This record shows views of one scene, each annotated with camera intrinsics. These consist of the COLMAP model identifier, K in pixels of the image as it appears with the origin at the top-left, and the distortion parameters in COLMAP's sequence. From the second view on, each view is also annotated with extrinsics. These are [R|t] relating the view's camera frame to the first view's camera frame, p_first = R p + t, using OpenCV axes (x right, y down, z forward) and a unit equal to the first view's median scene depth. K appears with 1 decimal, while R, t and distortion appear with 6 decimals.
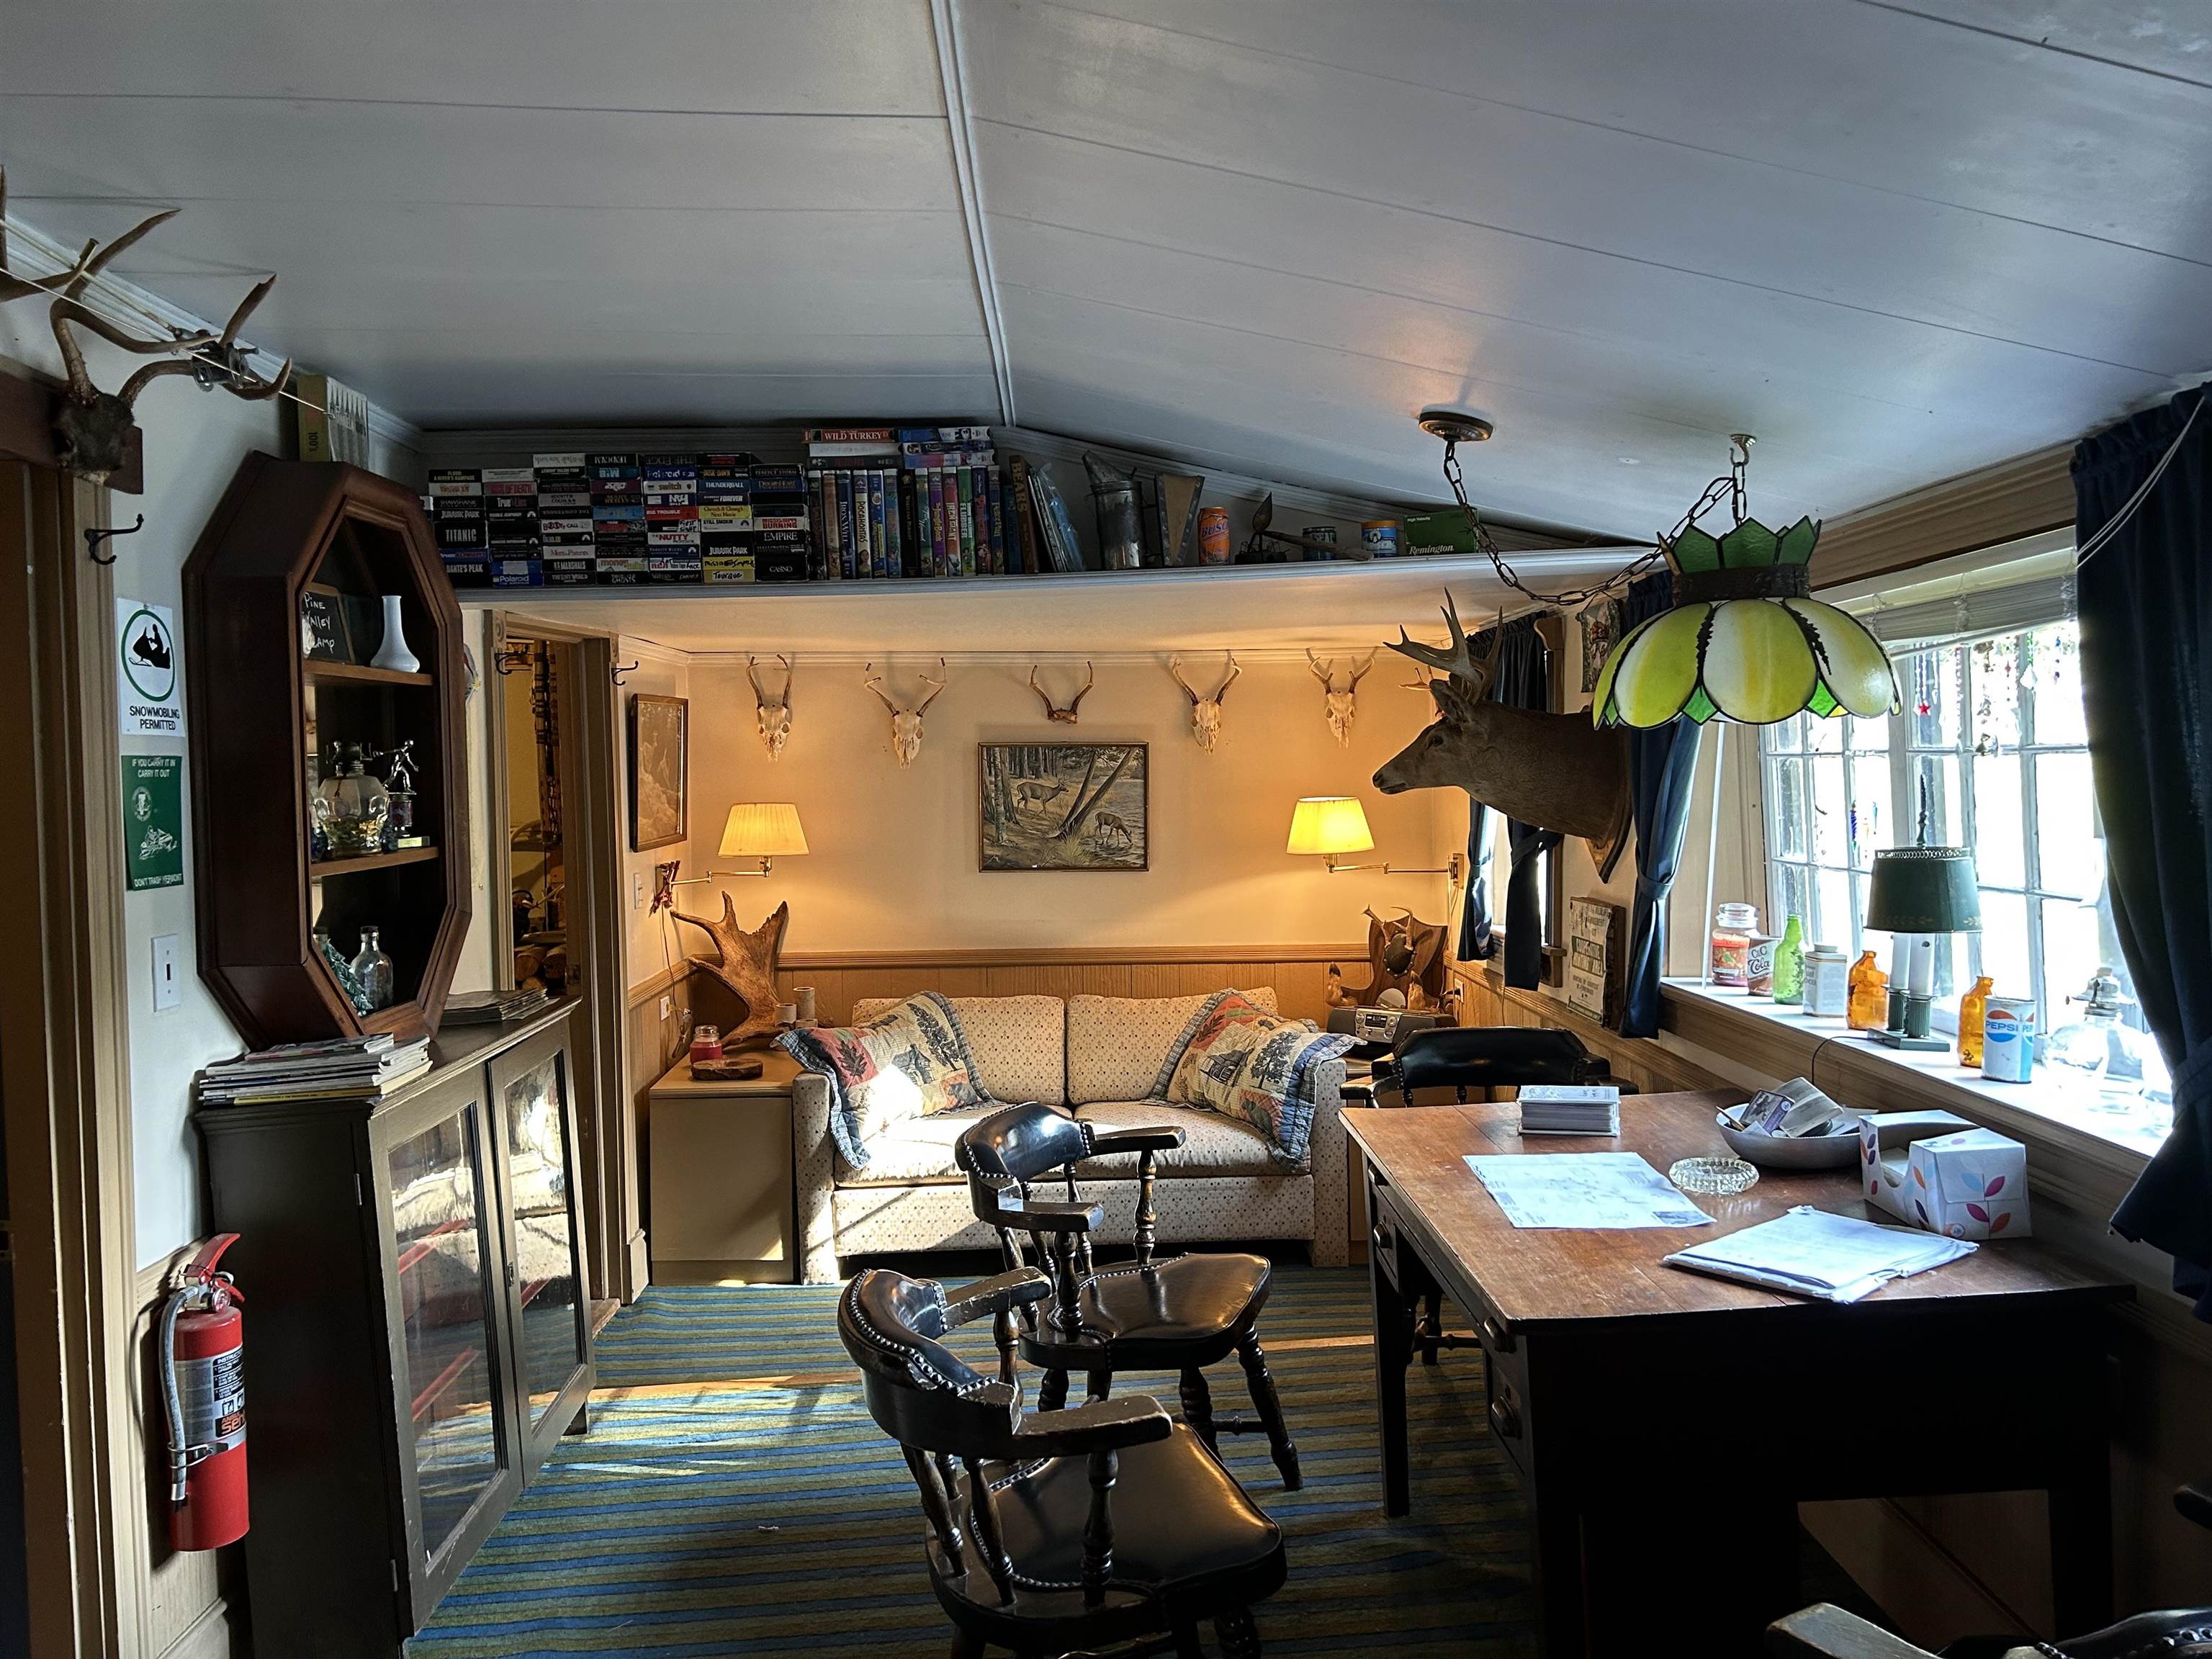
lens RADIAL K [[1658.8, 0, 1120.5], [0, 1658.8, 821.7], [0, 0, 1]] dist [0.062253, -0.065739]
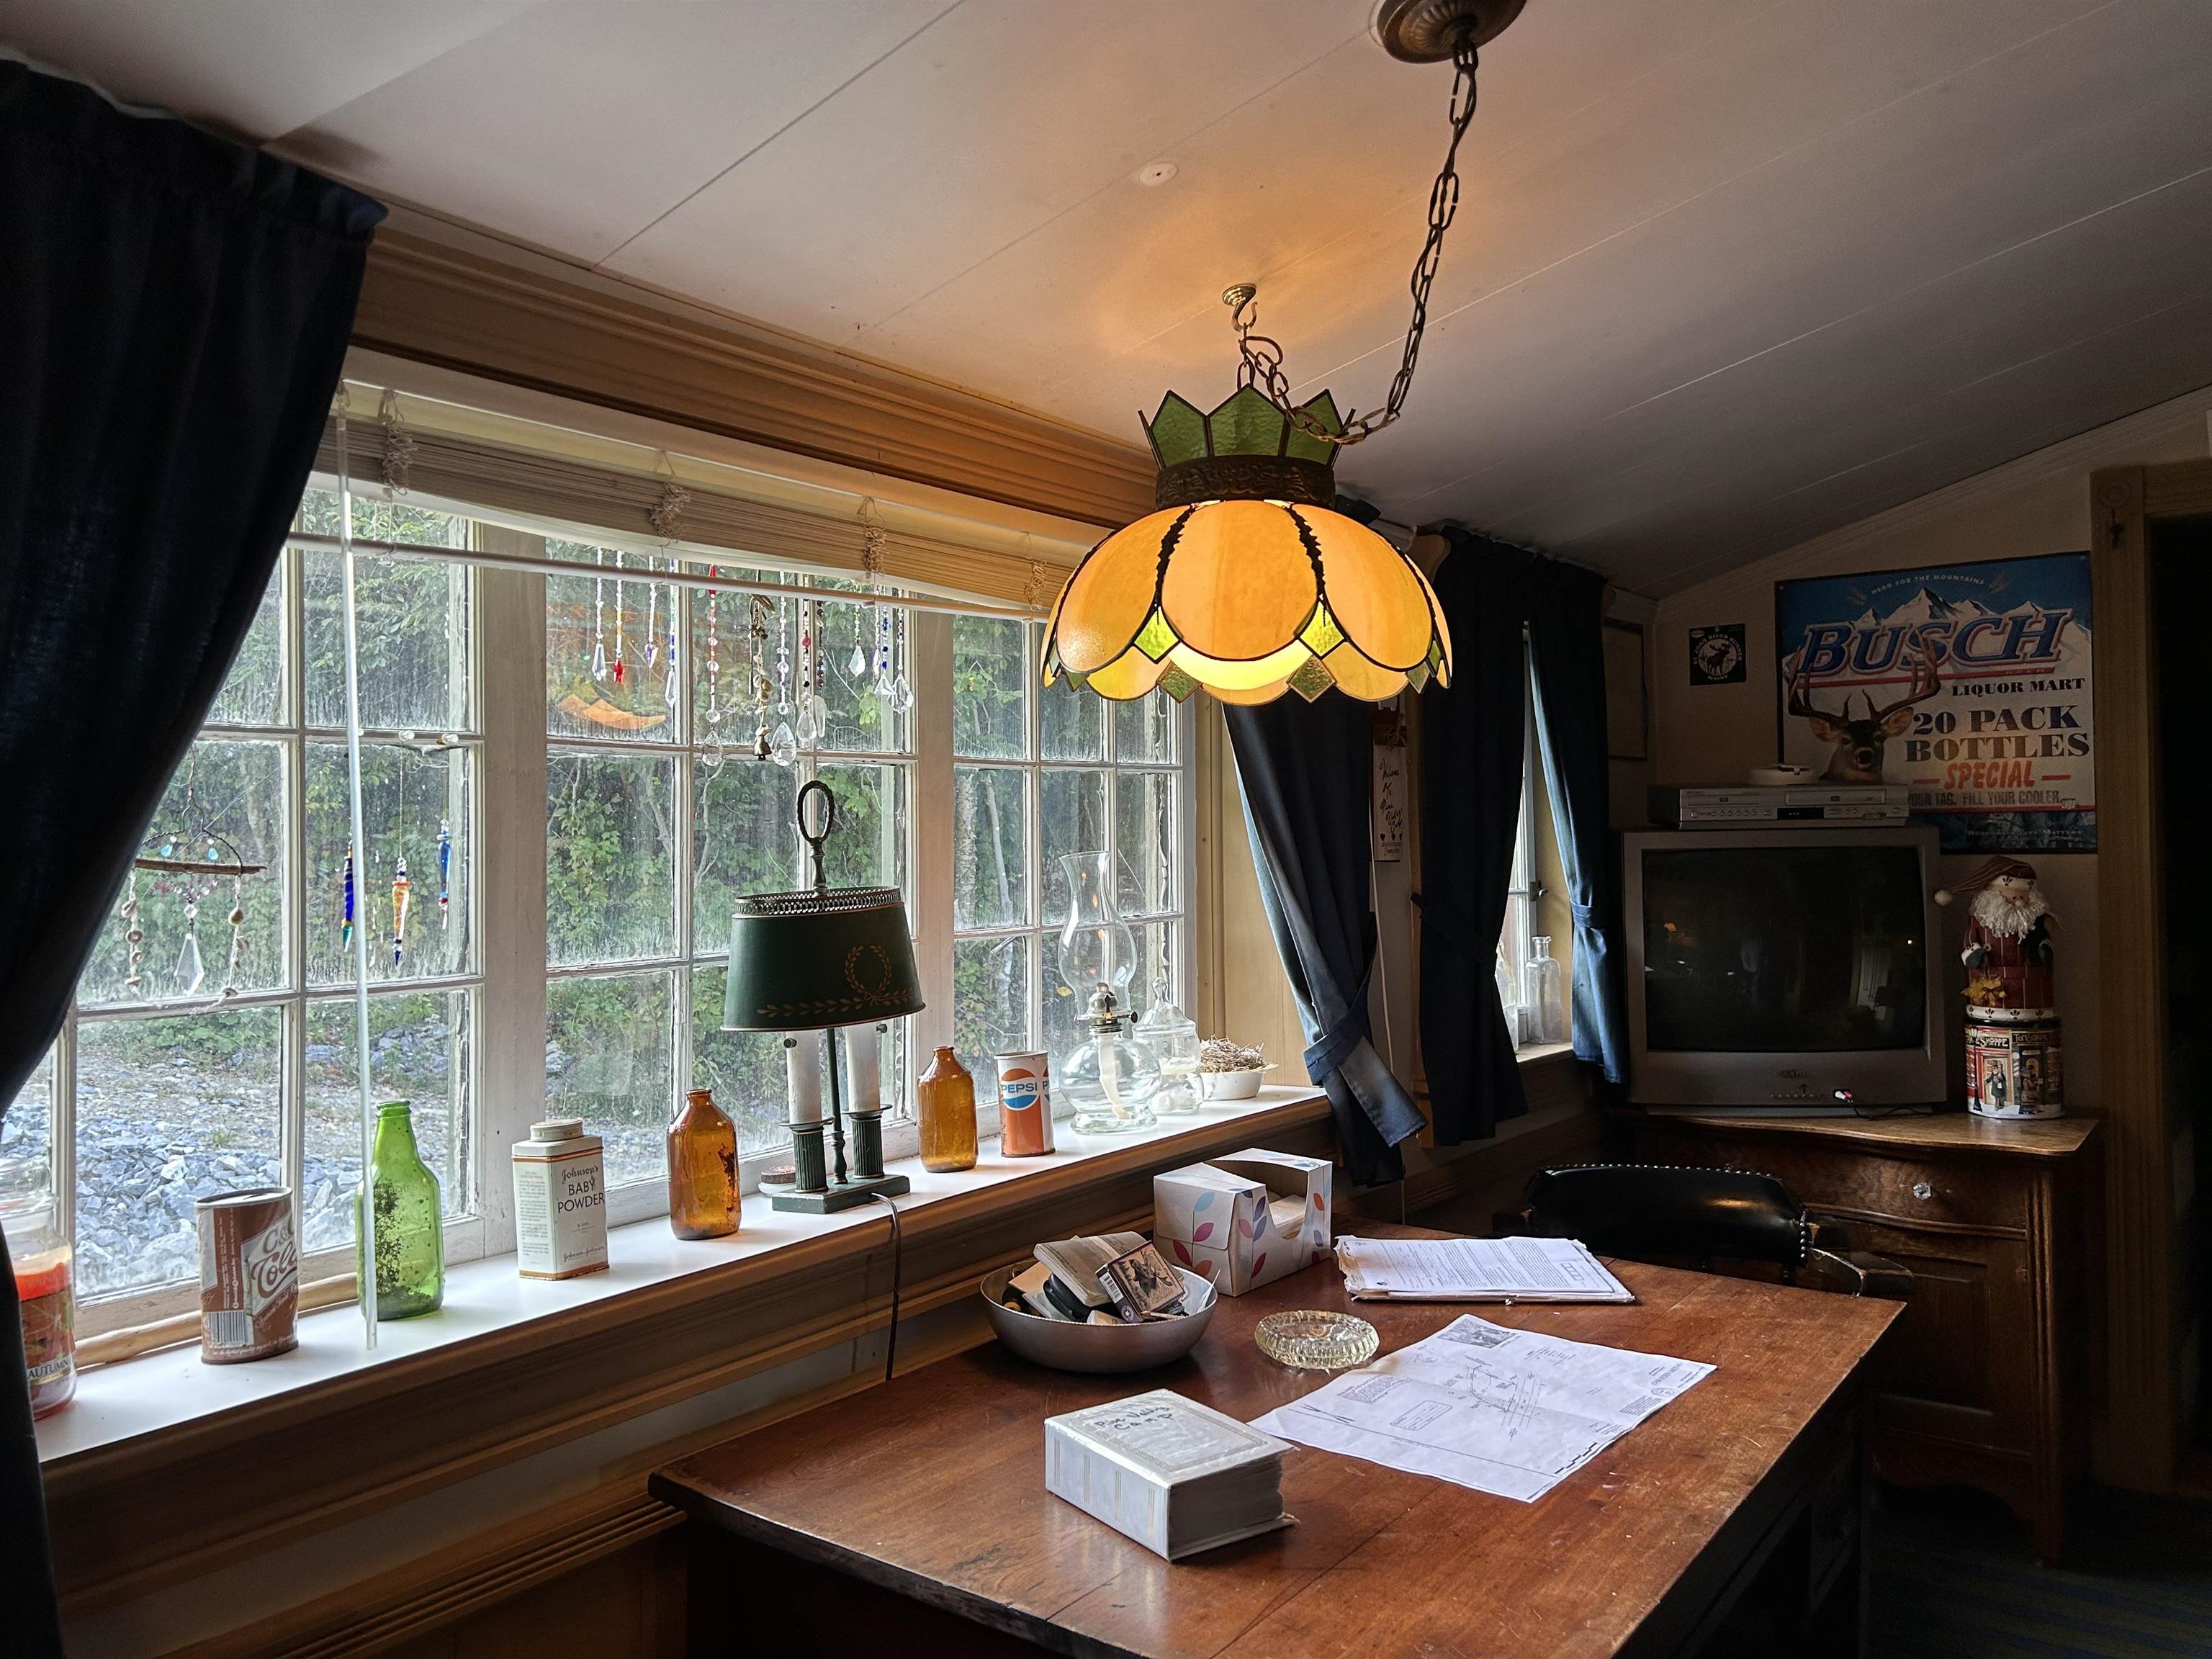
lens RADIAL K [[1658.8, 0, 1120.5], [0, 1658.8, 821.7], [0, 0, 1]] dist [0.062253, -0.065739]
pose [[-0.785630, 0.023240, 0.618259, -0.020761], [0.034750, 0.999374, 0.006591, -0.012289], [-0.617719, 0.026663, -0.785946, 1.511055]]
